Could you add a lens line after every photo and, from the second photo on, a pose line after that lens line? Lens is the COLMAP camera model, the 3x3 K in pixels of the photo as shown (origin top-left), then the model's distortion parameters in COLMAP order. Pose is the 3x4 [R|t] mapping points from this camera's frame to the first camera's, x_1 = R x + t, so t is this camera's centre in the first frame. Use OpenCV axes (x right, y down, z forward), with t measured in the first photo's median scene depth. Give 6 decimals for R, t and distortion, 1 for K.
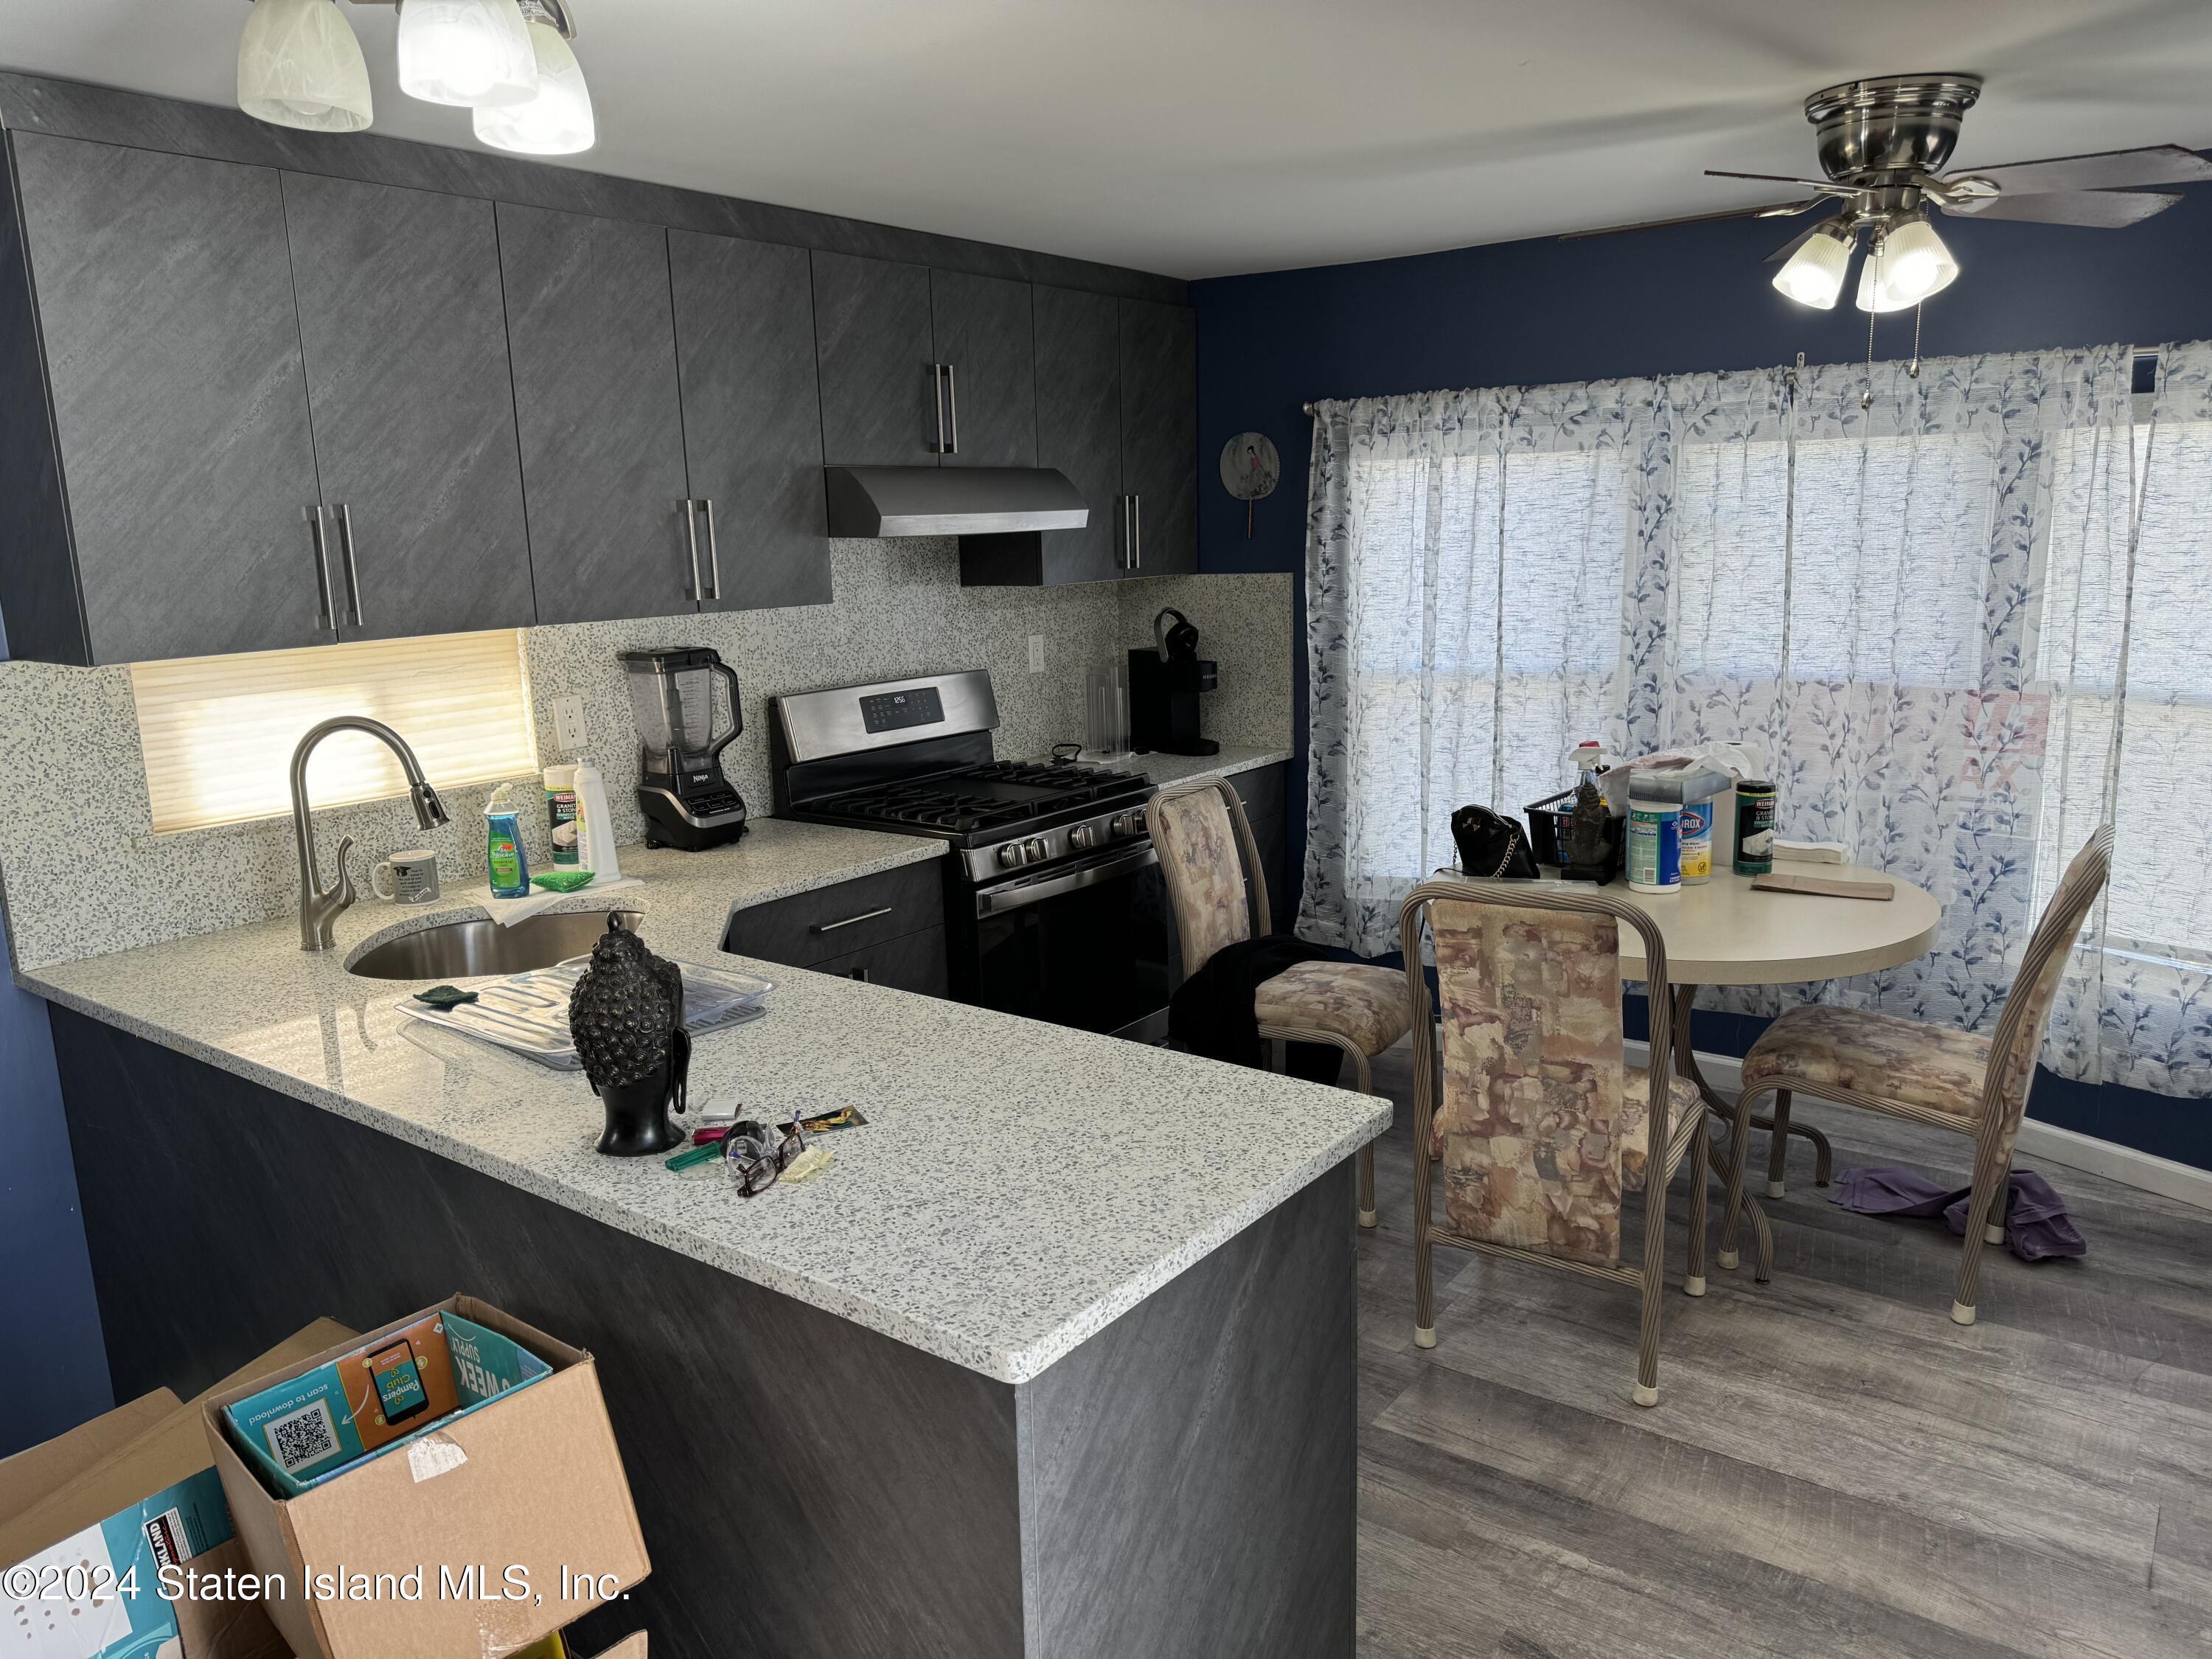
lens RADIAL K [[1550.0, 0, 1102.8], [0, 1550.0, 842.5], [0, 0, 1]] dist [0.153373, -0.221425]
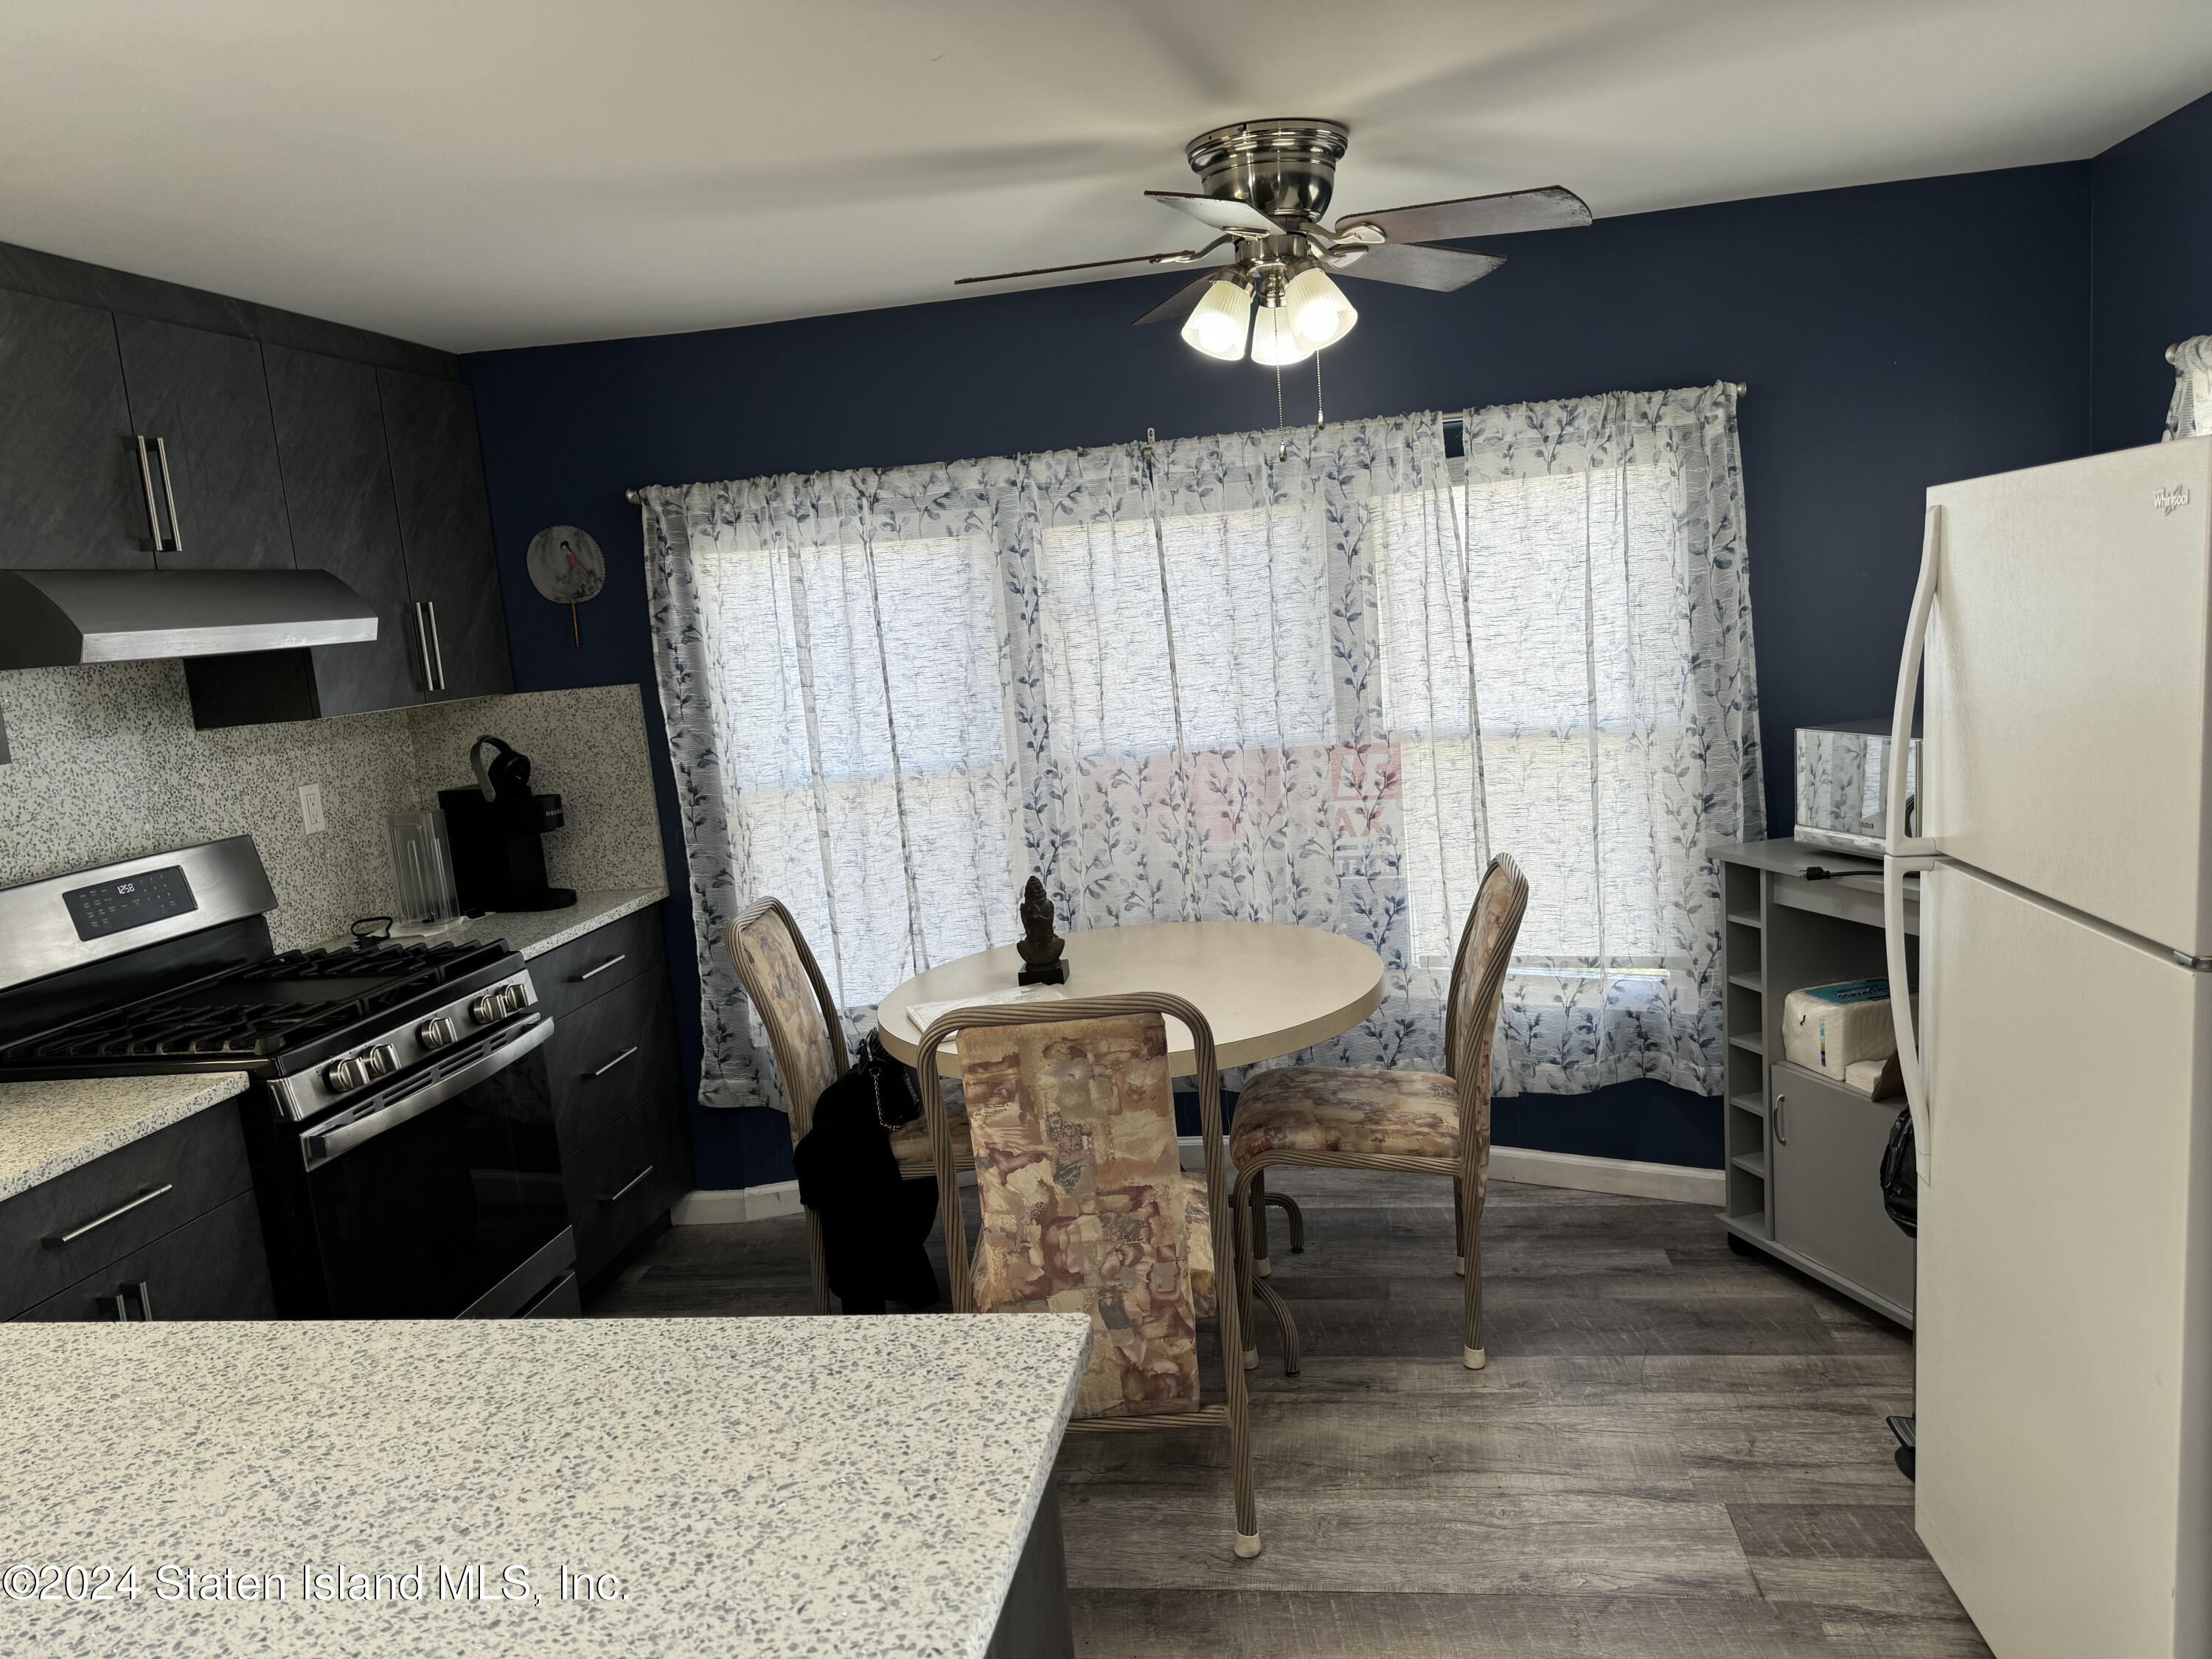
lens RADIAL K [[1550.0, 0, 1102.8], [0, 1550.0, 842.5], [0, 0, 1]] dist [0.153373, -0.221425]
pose [[0.885823, -0.119763, 0.448301, -0.055886], [0.155765, 0.986806, -0.044161, -0.009621], [-0.437098, 0.108949, 0.892791, 0.139338]]
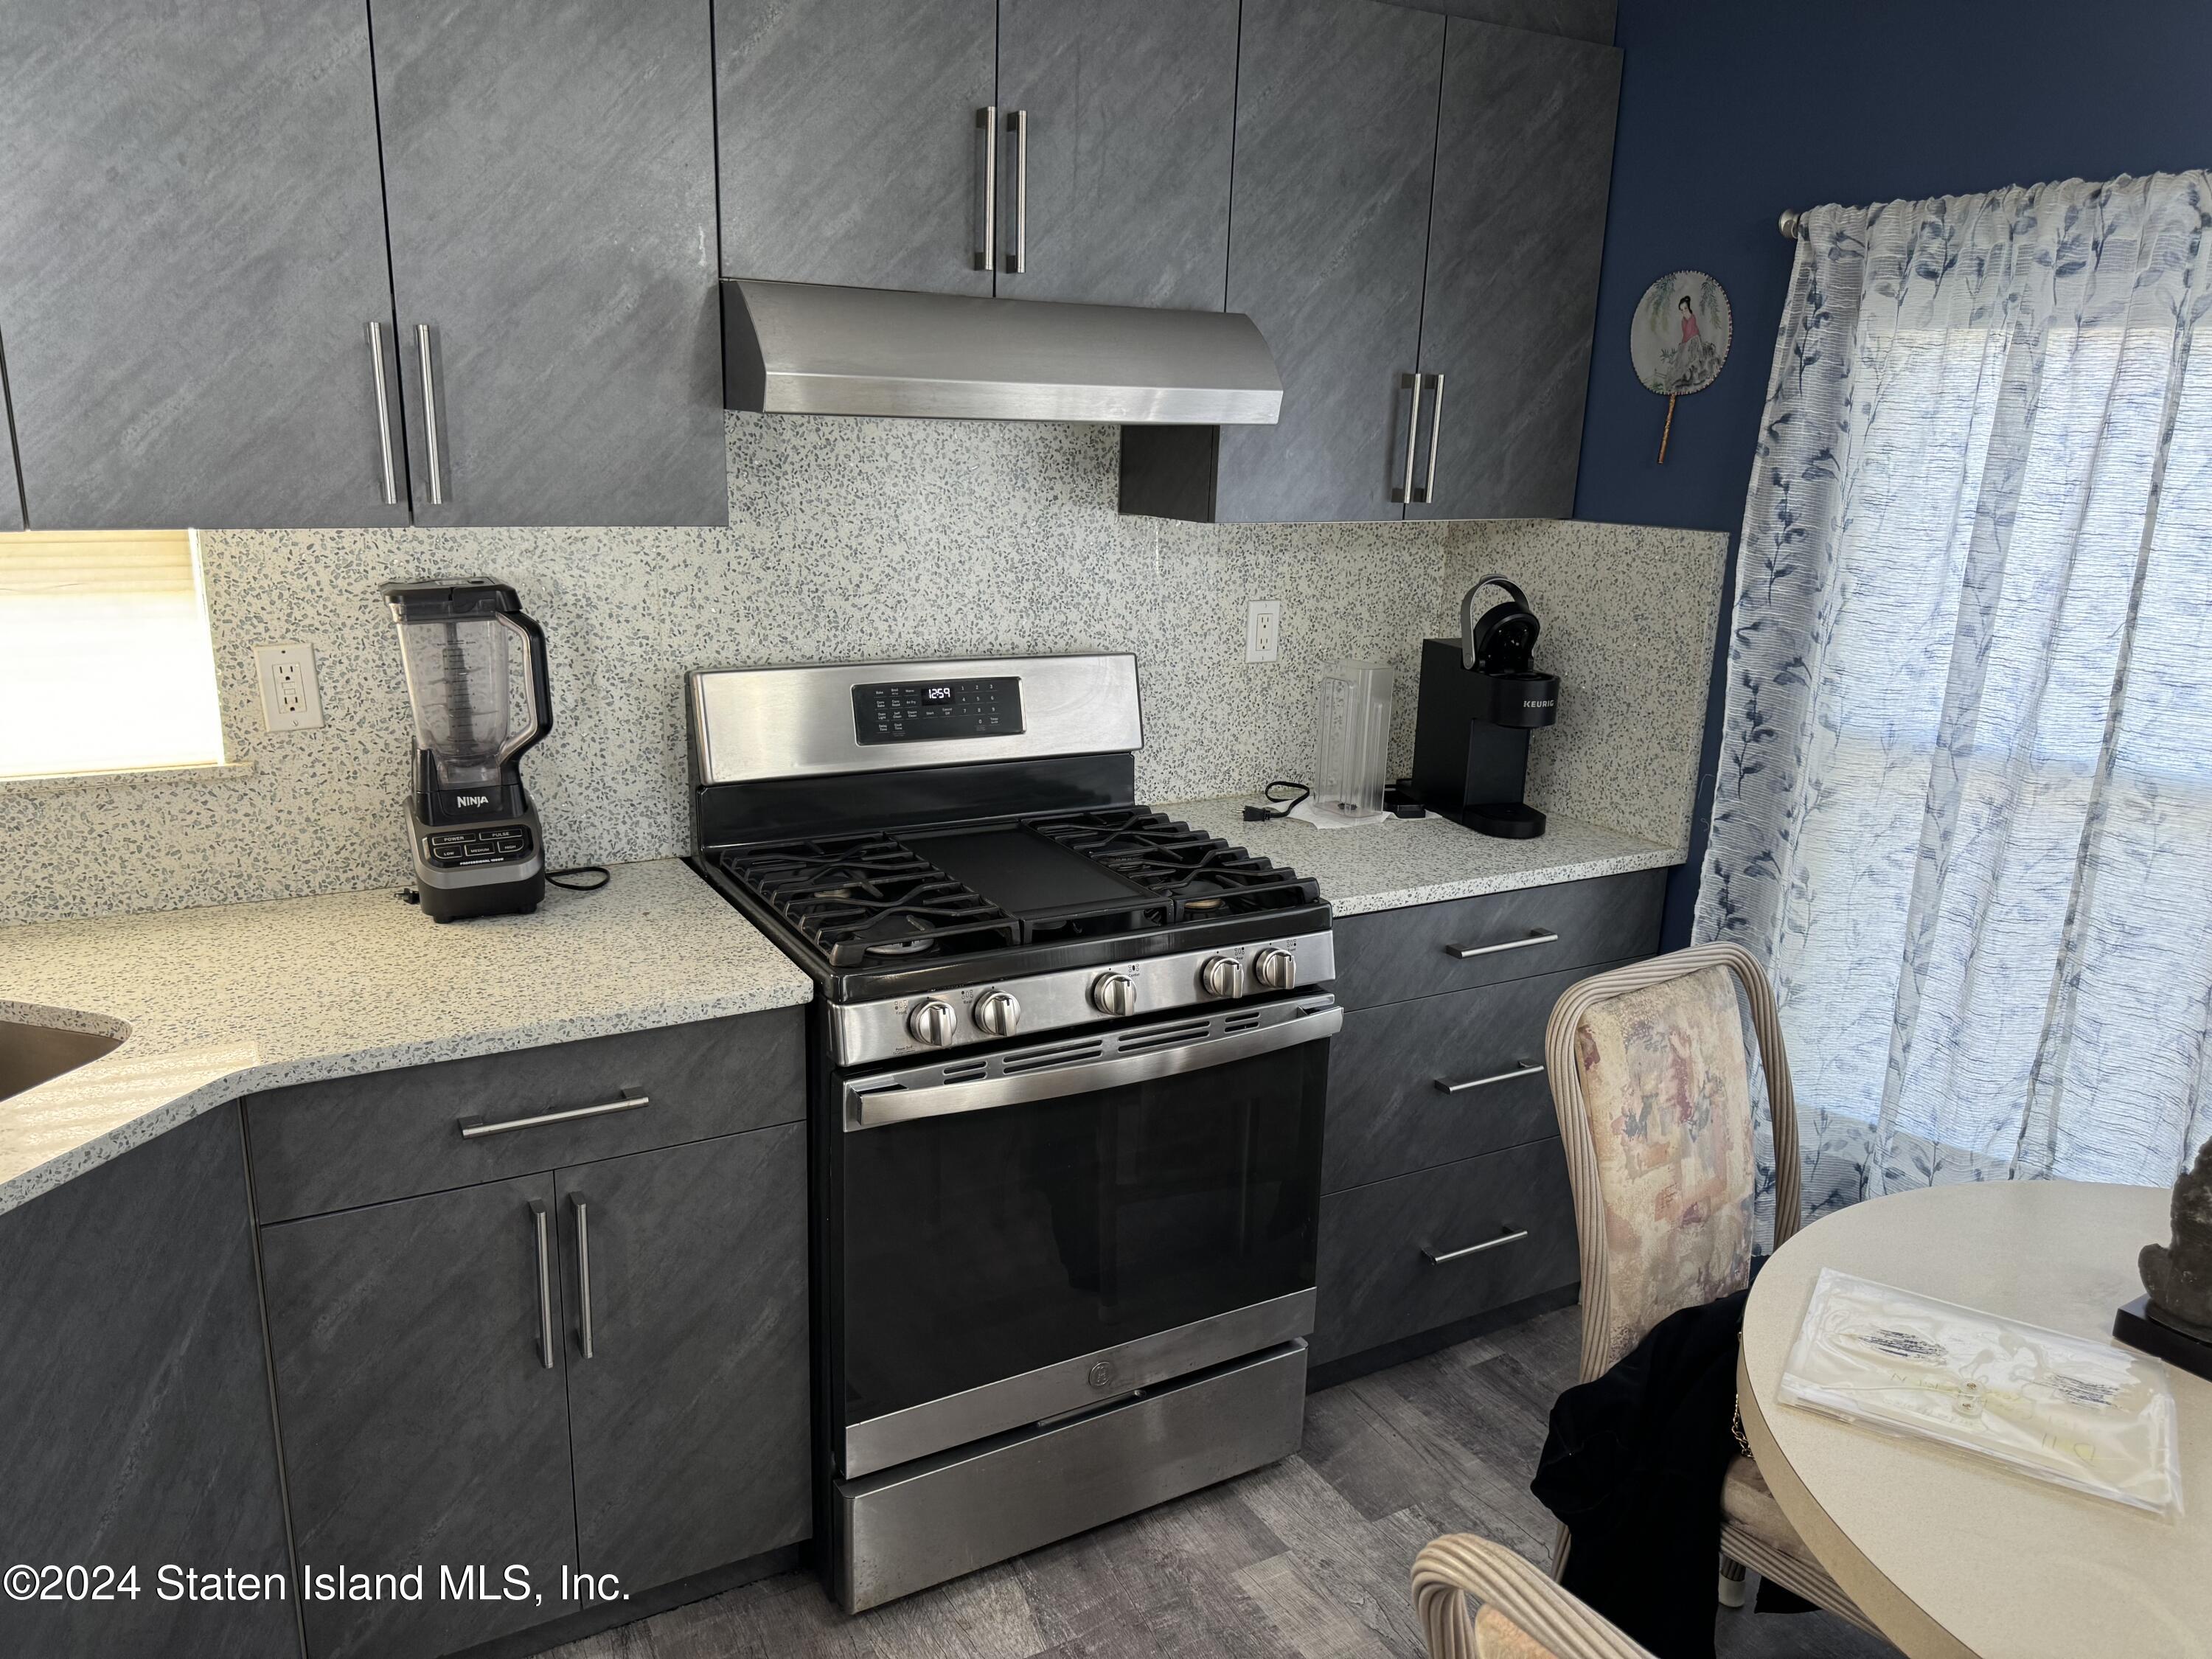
lens RADIAL K [[1548.3, 0, 1105.8], [0, 1548.3, 842.3], [0, 0, 1]] dist [0.055404, -0.082391]
pose [[0.913230, 0.158359, -0.375410, 0.161459], [-0.136491, 0.987045, 0.084333, -0.092328], [0.383902, -0.025776, 0.923014, 0.457919]]
